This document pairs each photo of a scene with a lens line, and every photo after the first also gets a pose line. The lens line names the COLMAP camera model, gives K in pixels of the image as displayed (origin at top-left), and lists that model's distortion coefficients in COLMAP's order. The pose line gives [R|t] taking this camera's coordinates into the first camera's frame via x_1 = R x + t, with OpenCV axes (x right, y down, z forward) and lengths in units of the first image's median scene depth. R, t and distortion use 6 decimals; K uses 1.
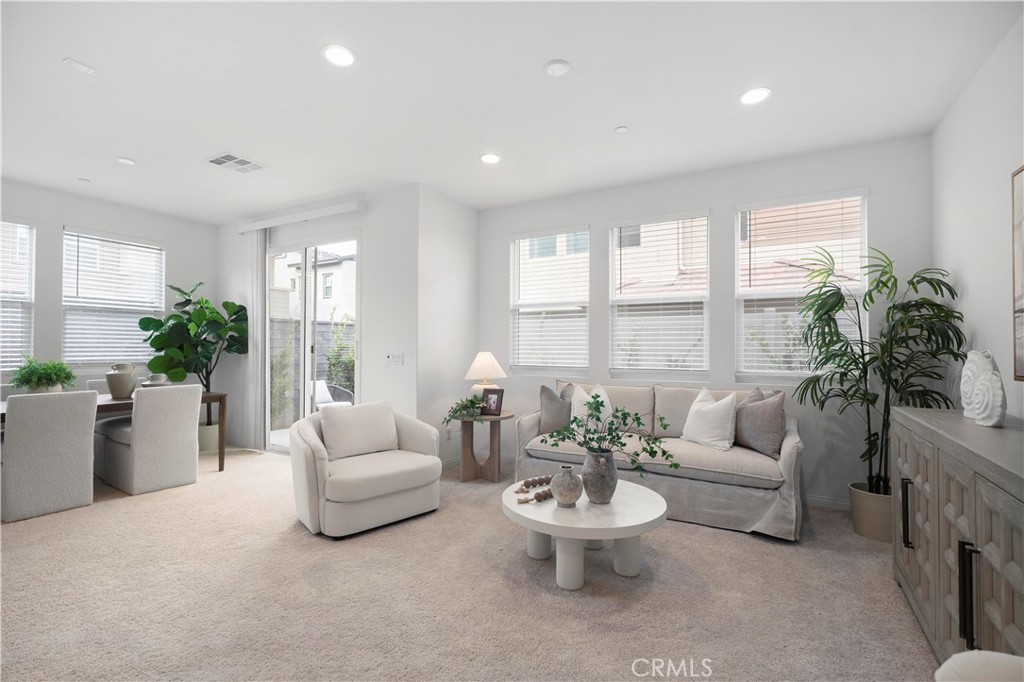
lens RADIAL K [[458.1, 0, 513.2], [0, 458.1, 346.4], [0, 0, 1]] dist [0.009363, -0.003736]
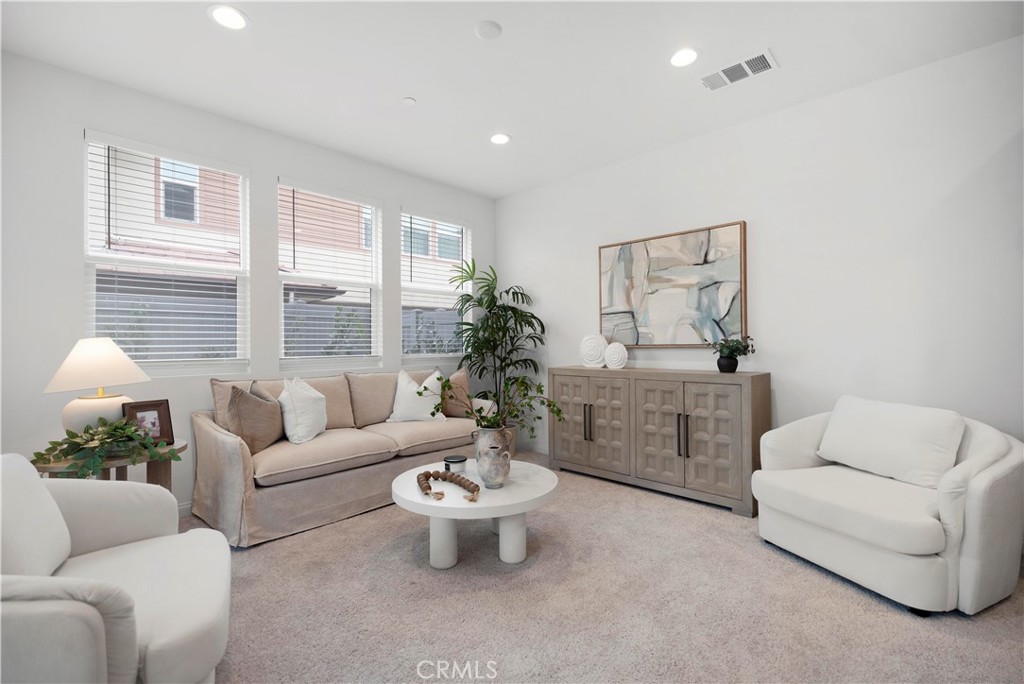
lens RADIAL K [[458.1, 0, 520.3], [0, 458.1, 342.7], [0, 0, 1]] dist [0.009363, -0.003736]
pose [[0.254537, -0.004531, 0.967053, -0.580708], [0.005744, 0.999978, 0.003173, 0.025165], [-0.967046, 0.004747, 0.254557, 0.493000]]
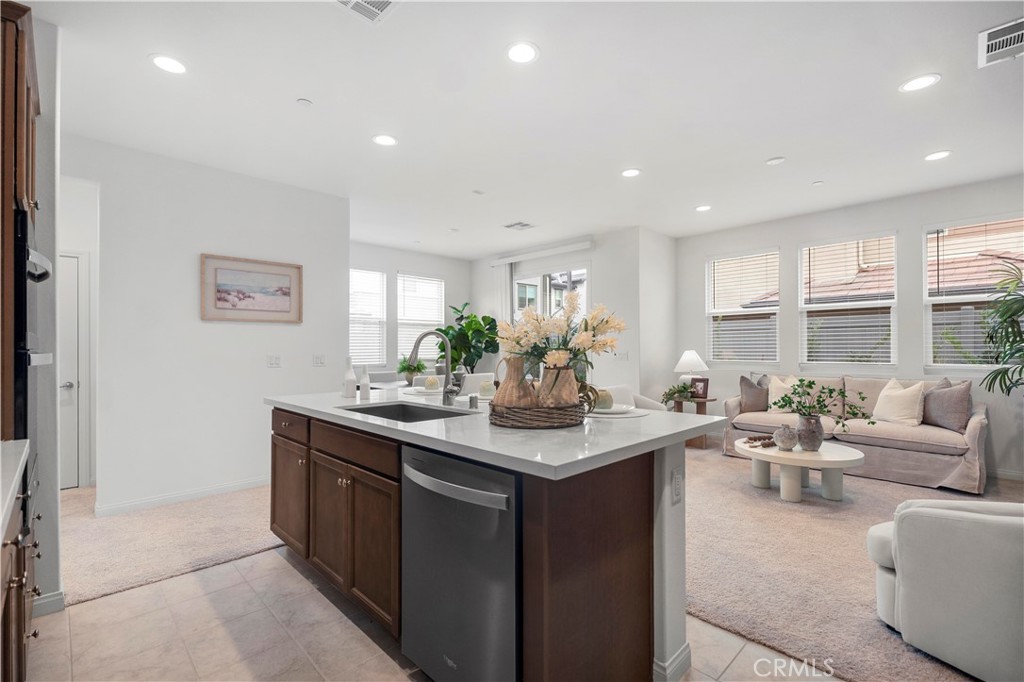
lens RADIAL K [[458.1, 0, 512.6], [0, 458.1, 346.6], [0, 0, 1]] dist [0.009363, -0.003736]
pose [[0.958192, -0.008790, -0.285990, -0.220479], [0.008723, 0.999961, -0.001508, -0.000929], [0.285992, -0.001050, 0.958231, -0.504473]]
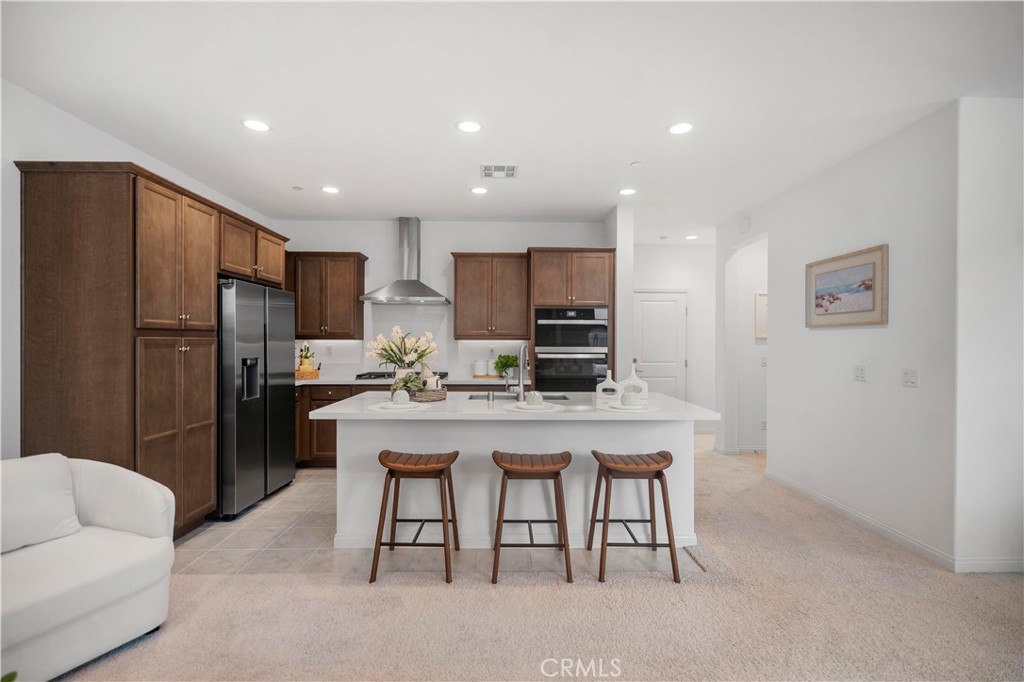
lens RADIAL K [[458.1, 0, 511.7], [0, 458.1, 340.7], [0, 0, 1]] dist [0.009363, -0.003736]
pose [[-0.876311, -0.003822, -0.481730, 0.104470], [-0.003406, 0.999993, -0.001736, -0.066985], [0.481733, 0.000119, -0.876318, 2.313438]]
